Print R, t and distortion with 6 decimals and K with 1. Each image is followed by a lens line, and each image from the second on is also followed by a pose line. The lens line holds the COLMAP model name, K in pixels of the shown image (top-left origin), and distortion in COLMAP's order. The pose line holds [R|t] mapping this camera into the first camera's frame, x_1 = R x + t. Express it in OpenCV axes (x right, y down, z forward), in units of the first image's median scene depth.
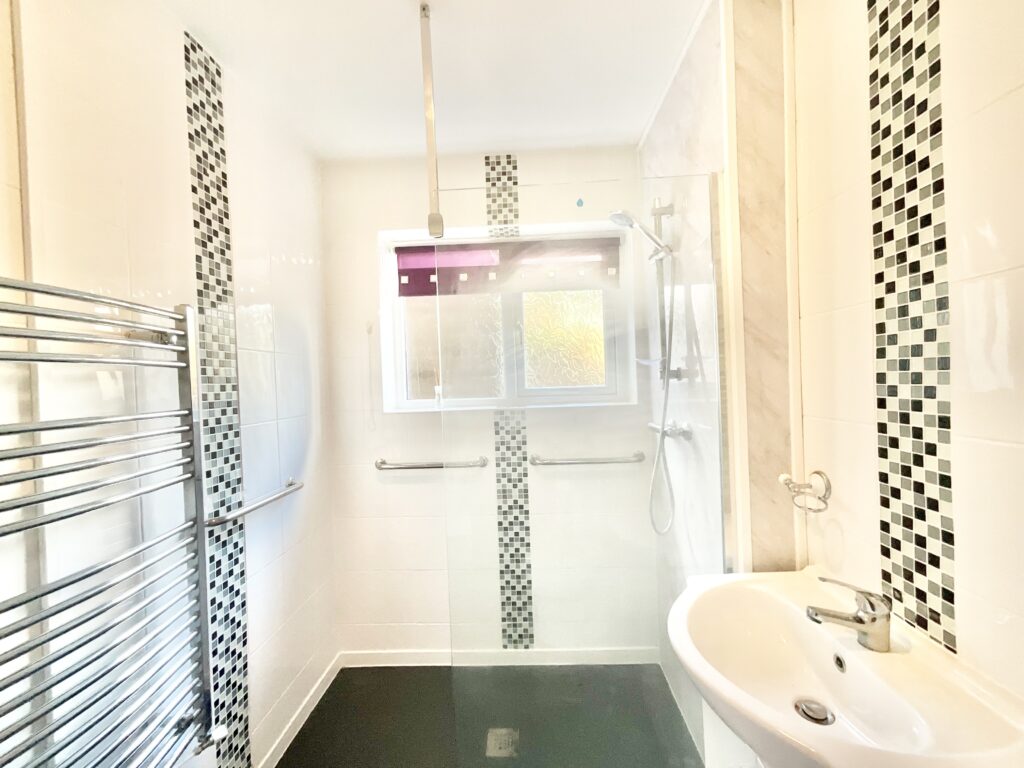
lens RADIAL K [[416.9, 0, 517.9], [0, 416.9, 384.9], [0, 0, 1]] dist [-0.001135, -0.000214]
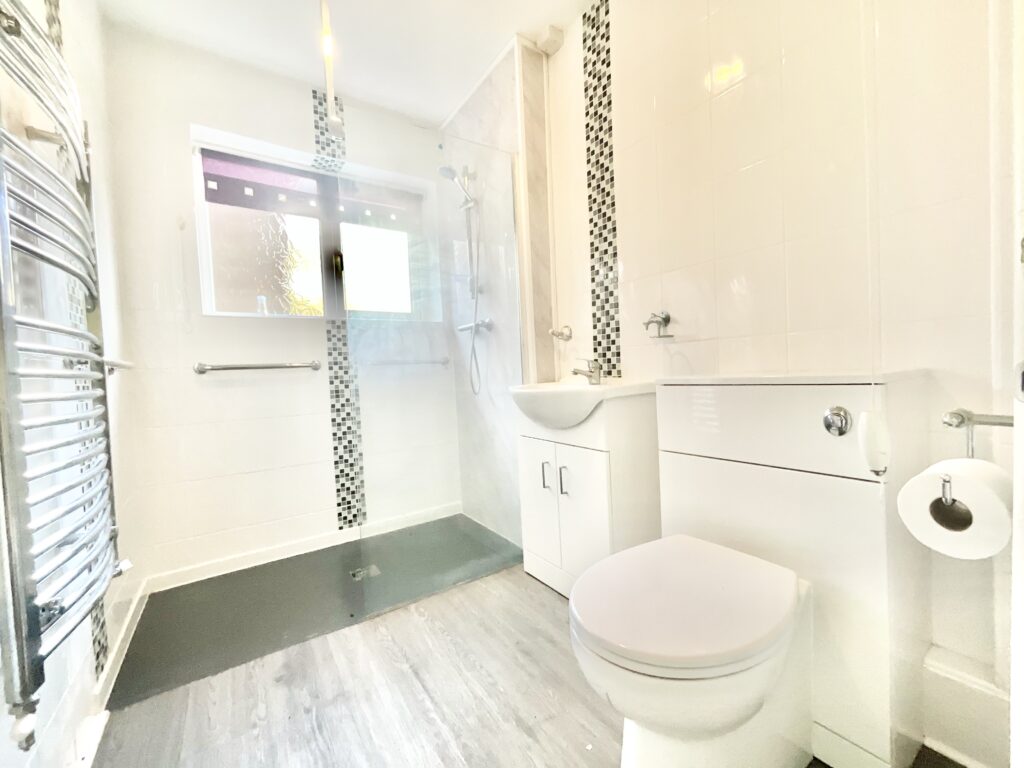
lens RADIAL K [[416.9, 0, 517.9], [0, 416.9, 384.9], [0, 0, 1]] dist [-0.001135, -0.000214]
pose [[0.805363, -0.024179, 0.592288, -0.310264], [0.023068, 0.999689, 0.009443, 0.238566], [-0.592332, 0.006057, 0.805671, -0.213291]]
